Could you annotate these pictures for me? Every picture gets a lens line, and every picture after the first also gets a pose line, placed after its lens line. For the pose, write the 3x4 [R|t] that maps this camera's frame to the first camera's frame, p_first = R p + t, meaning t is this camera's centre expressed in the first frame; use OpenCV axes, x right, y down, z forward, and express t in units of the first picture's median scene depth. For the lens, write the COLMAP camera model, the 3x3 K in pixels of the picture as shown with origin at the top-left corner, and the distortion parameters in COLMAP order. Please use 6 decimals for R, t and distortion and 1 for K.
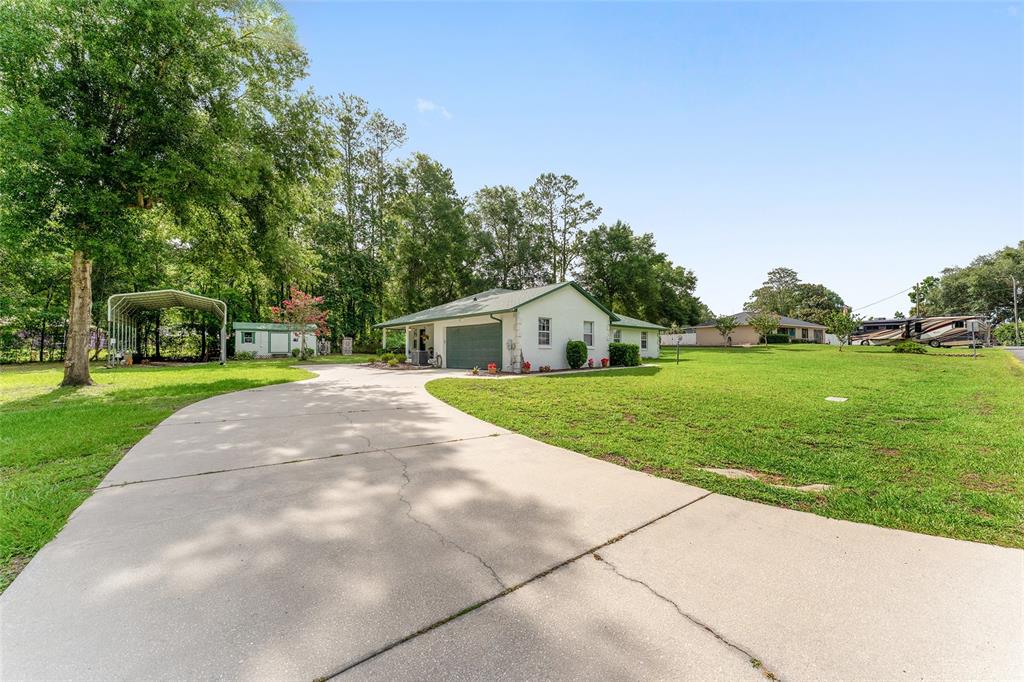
lens RADIAL K [[409.6, 0, 512.0], [0, 409.6, 341.0], [0, 0, 1]] dist [-0.001214, -0.000091]
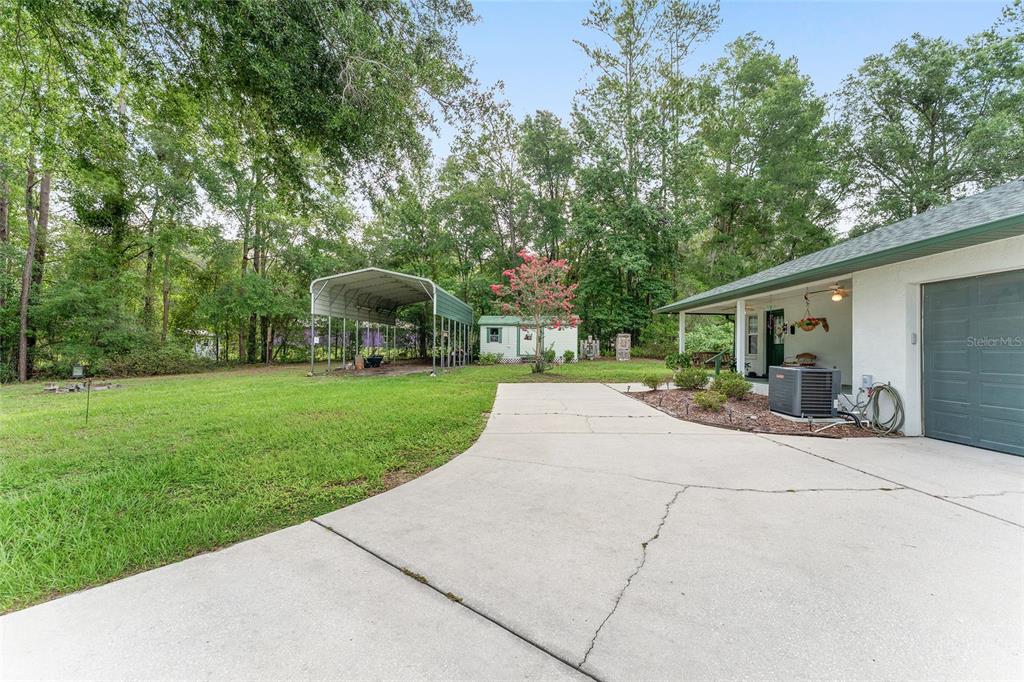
lens RADIAL K [[404.0, 0, 512.0], [0, 404.0, 341.0], [0, 0, 1]] dist [0.016176, -0.000020]
pose [[0.768927, -0.002184, -0.639333, -0.143790], [0.005112, 0.999983, 0.002732, 0.000494], [0.639316, -0.005369, 0.768925, 0.450490]]
